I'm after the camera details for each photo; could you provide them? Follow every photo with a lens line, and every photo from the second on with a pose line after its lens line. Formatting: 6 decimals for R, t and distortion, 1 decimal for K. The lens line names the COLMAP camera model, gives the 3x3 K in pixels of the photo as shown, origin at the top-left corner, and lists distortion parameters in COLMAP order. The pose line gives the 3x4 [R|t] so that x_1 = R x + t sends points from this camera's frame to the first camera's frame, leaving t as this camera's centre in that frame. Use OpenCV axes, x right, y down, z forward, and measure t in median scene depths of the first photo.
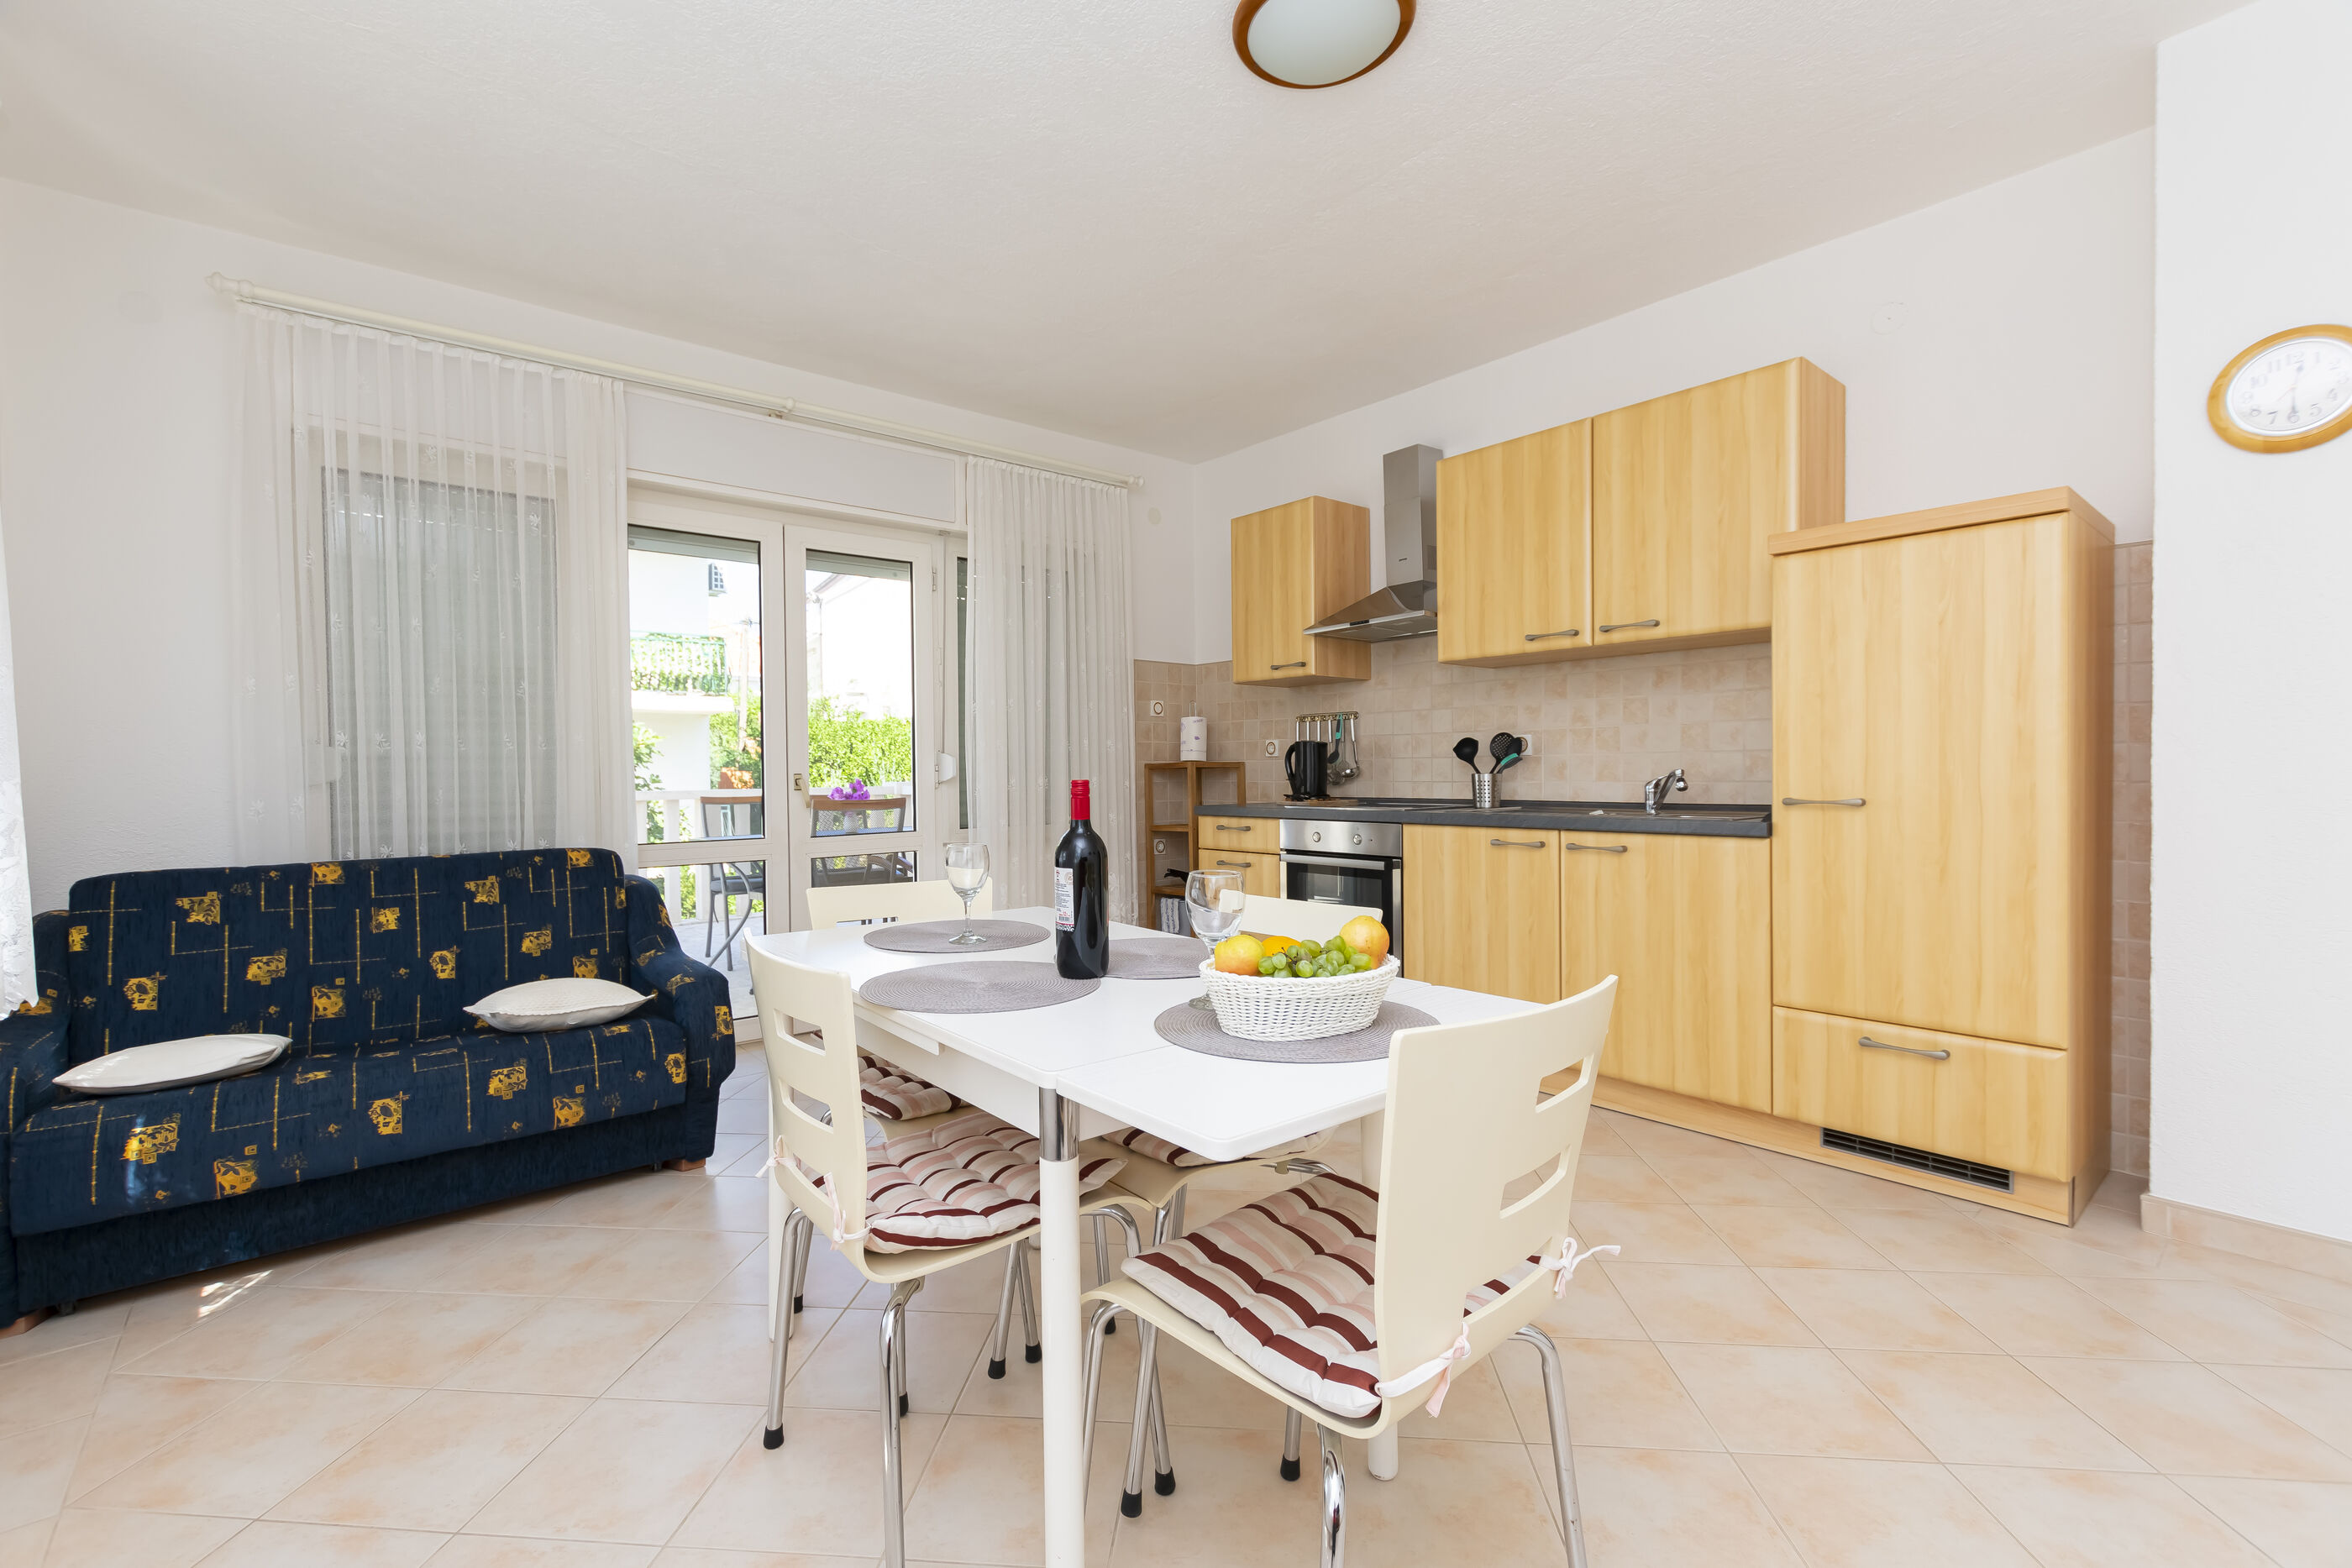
lens RADIAL K [[1017.0, 0, 1171.4], [0, 1017.0, 784.4], [0, 0, 1]] dist [0.008799, -0.004656]
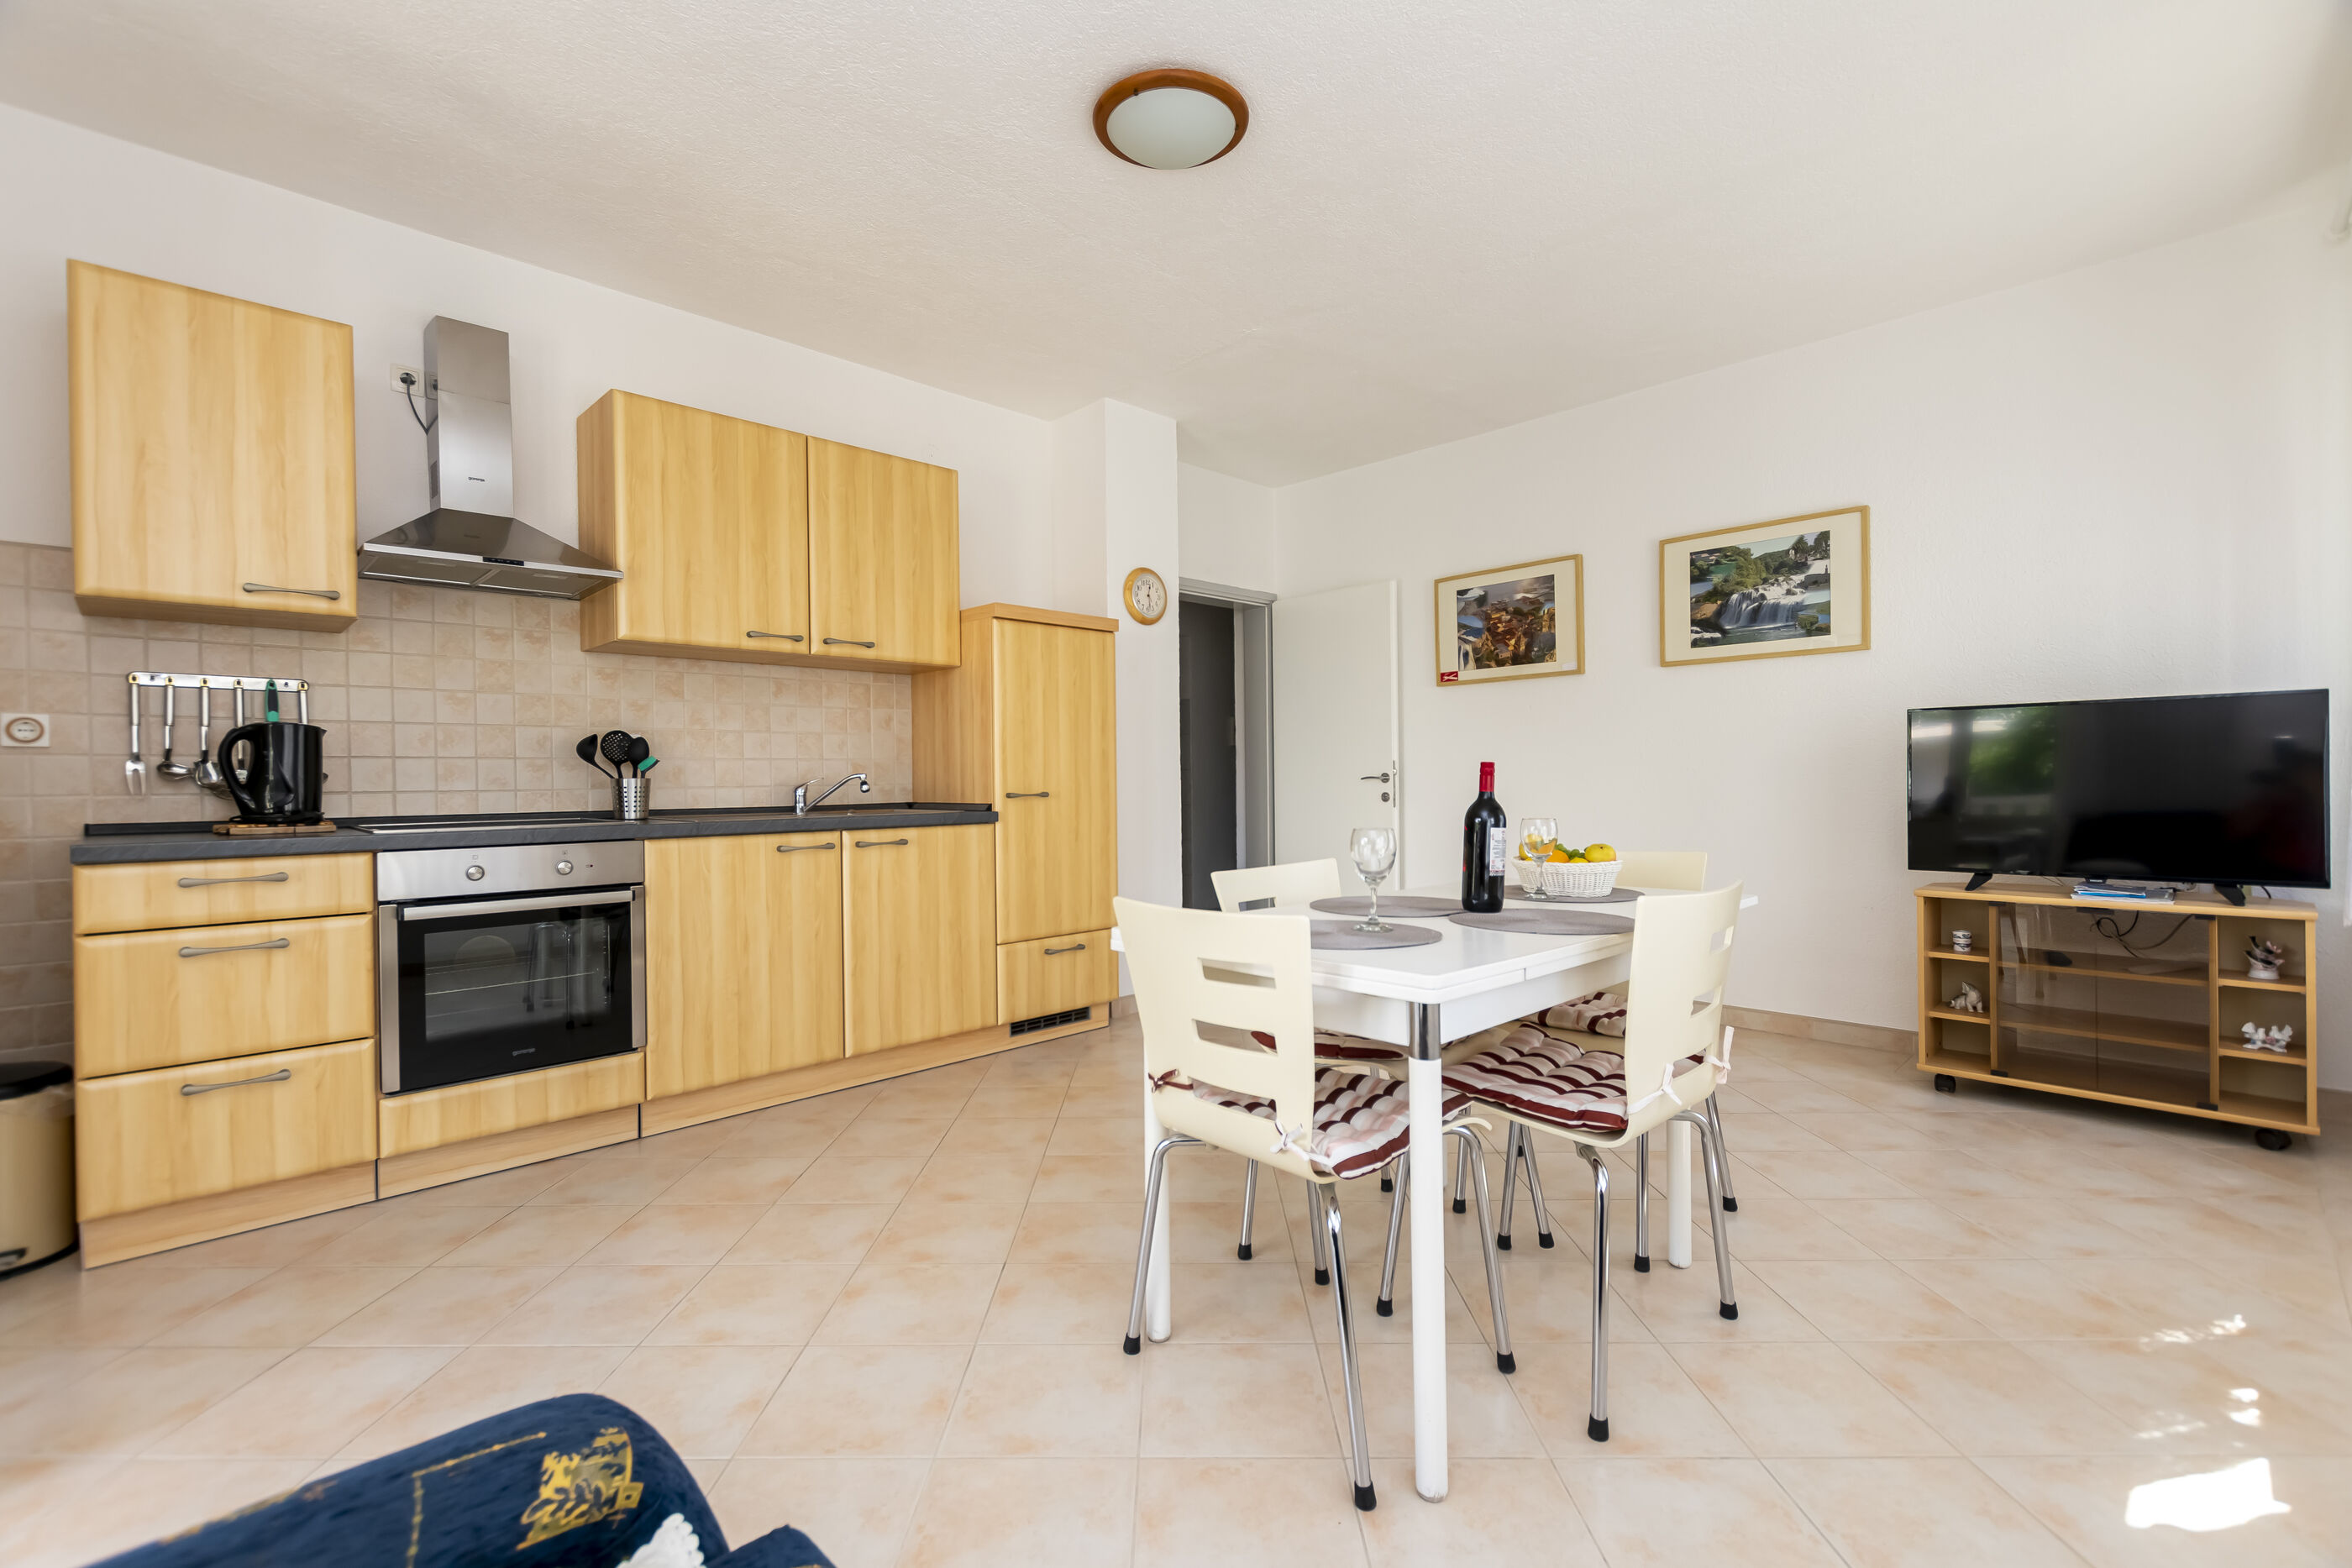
lens RADIAL K [[1017.0, 0, 1167.3], [0, 1017.0, 783.9], [0, 0, 1]] dist [0.008799, -0.004656]
pose [[-0.084298, 0.005764, 0.996424, -0.639630], [0.024933, 0.999682, -0.003673, 0.009209], [-0.996129, 0.024534, -0.084414, 0.711761]]
